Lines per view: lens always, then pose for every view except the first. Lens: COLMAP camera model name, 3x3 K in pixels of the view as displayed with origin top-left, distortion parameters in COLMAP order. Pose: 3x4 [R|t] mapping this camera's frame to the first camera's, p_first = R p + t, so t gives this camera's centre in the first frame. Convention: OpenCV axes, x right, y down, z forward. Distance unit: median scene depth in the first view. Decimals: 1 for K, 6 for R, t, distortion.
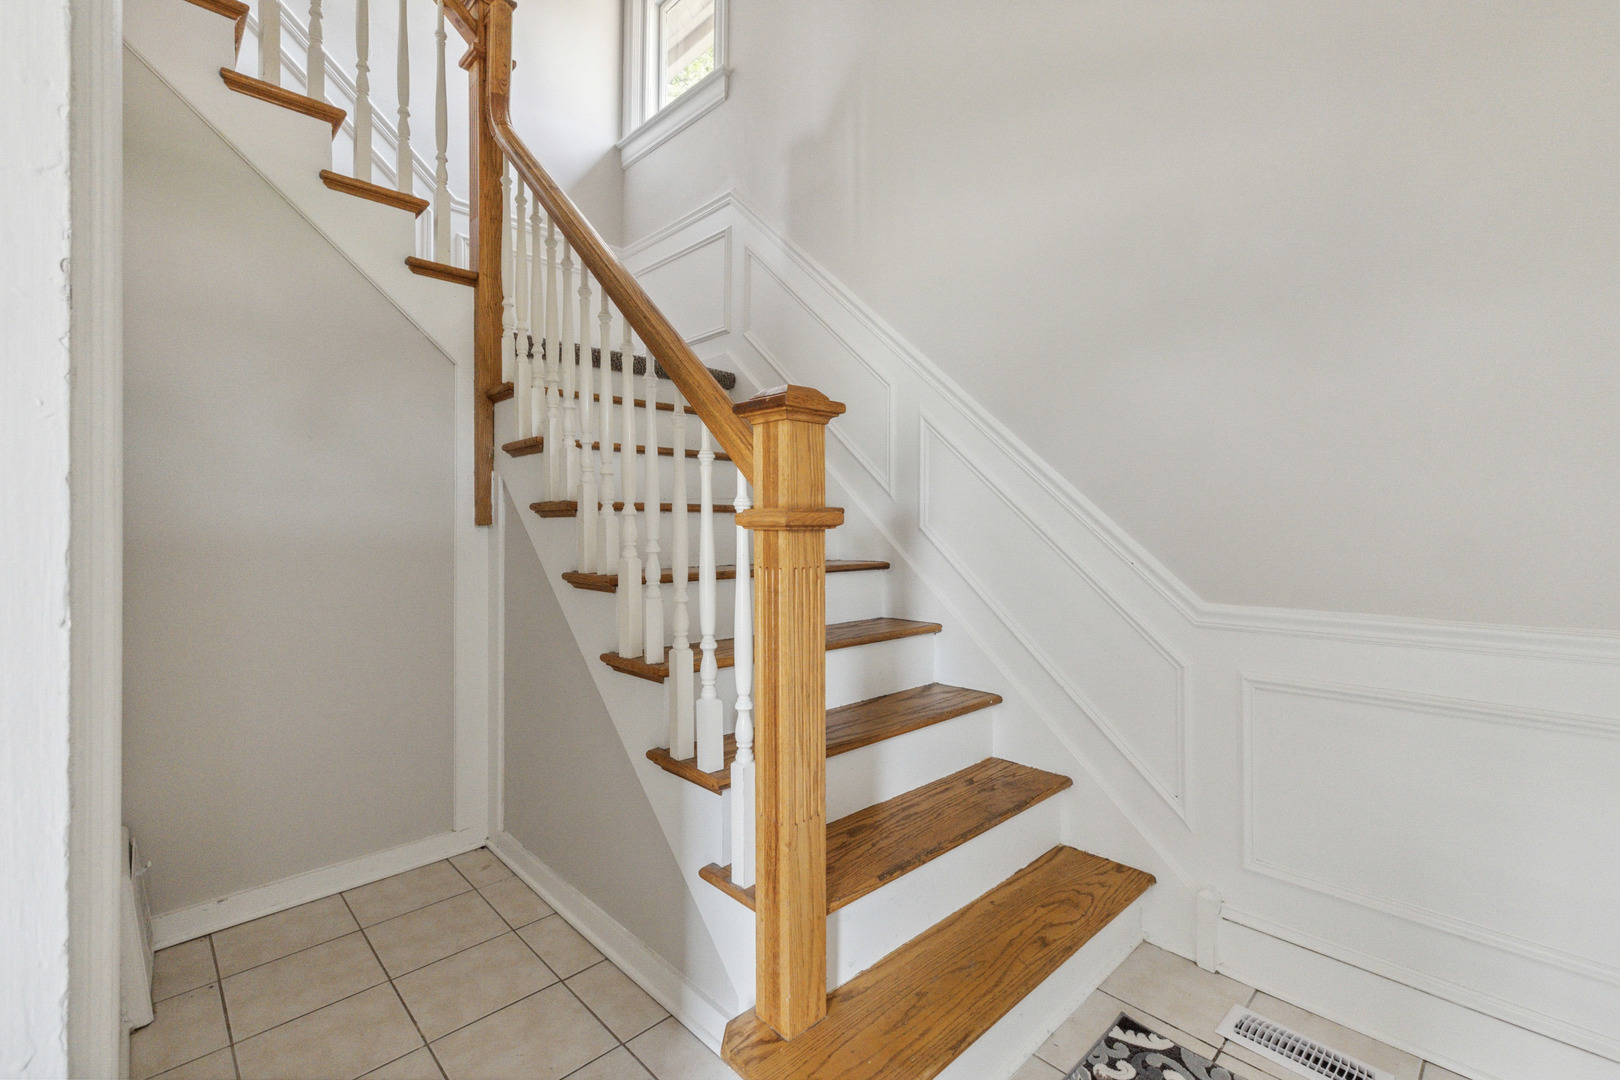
lens RADIAL K [[703.3, 0, 811.2], [0, 703.3, 535.6], [0, 0, 1]] dist [0.001357, 0.001615]
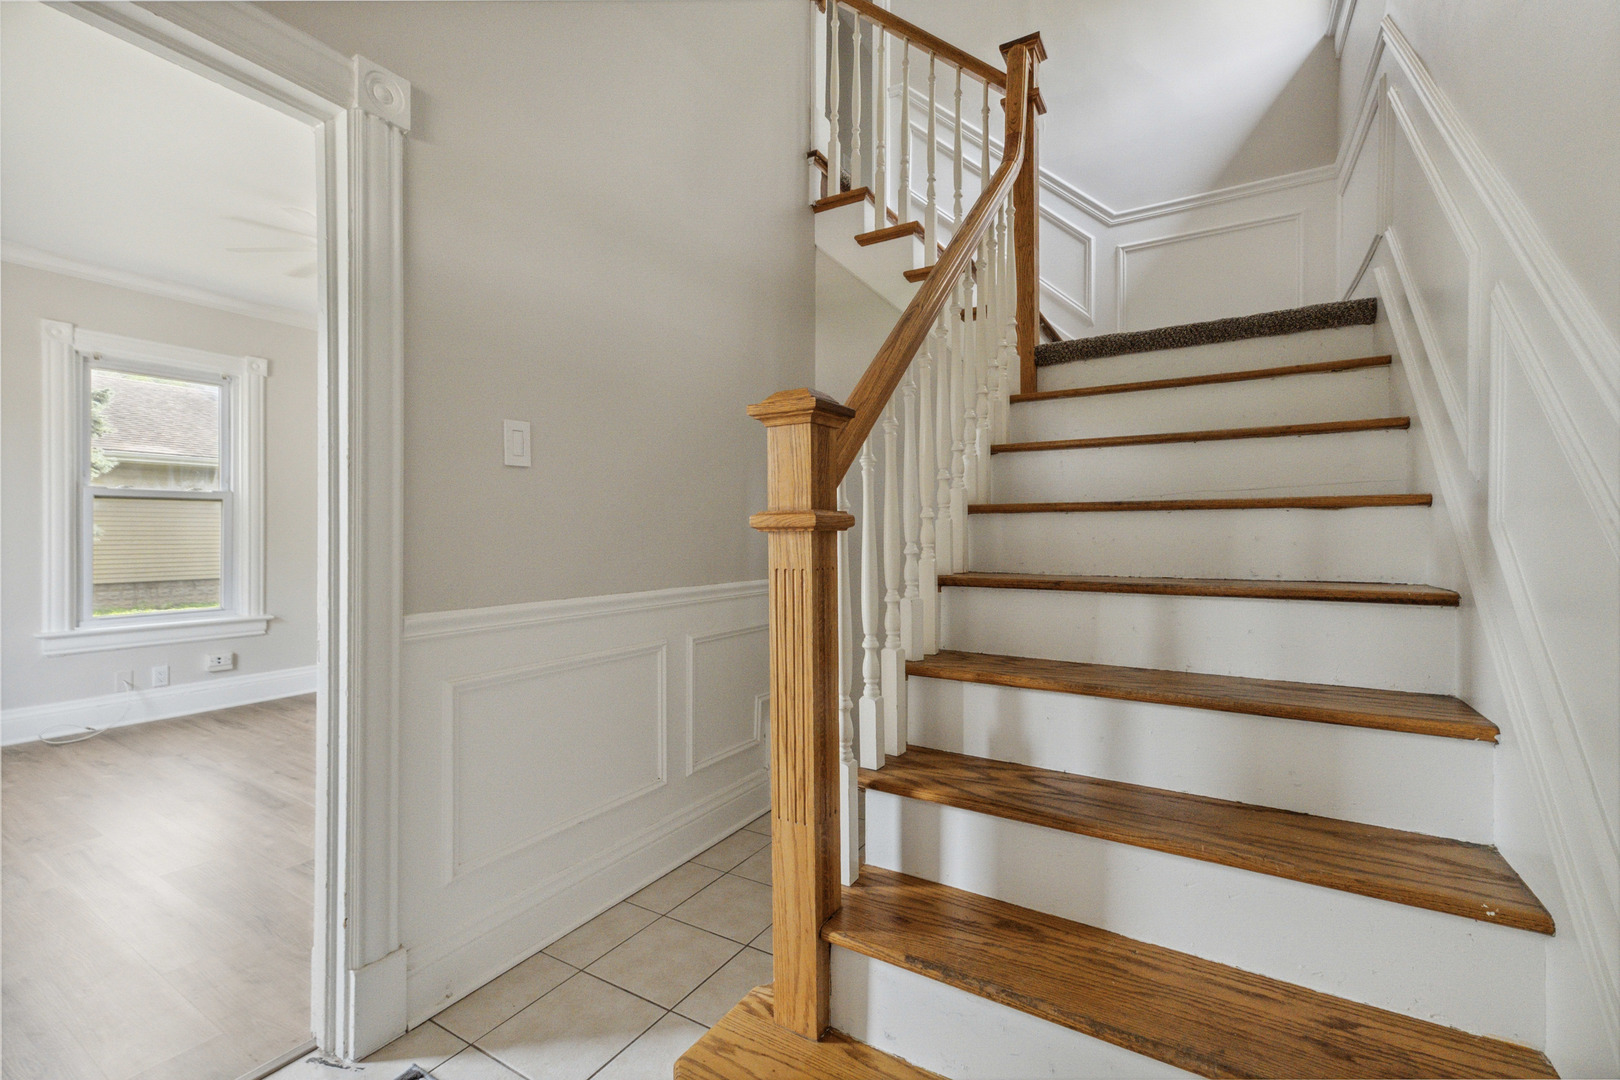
lens RADIAL K [[703.3, 0, 810.7], [0, 703.3, 532.5], [0, 0, 1]] dist [0.001357, 0.001615]
pose [[0.251139, 0.000369, -0.967951, 0.706450], [-0.008325, 0.999964, -0.001779, -0.003775], [0.967915, 0.008505, 0.251133, 0.560201]]
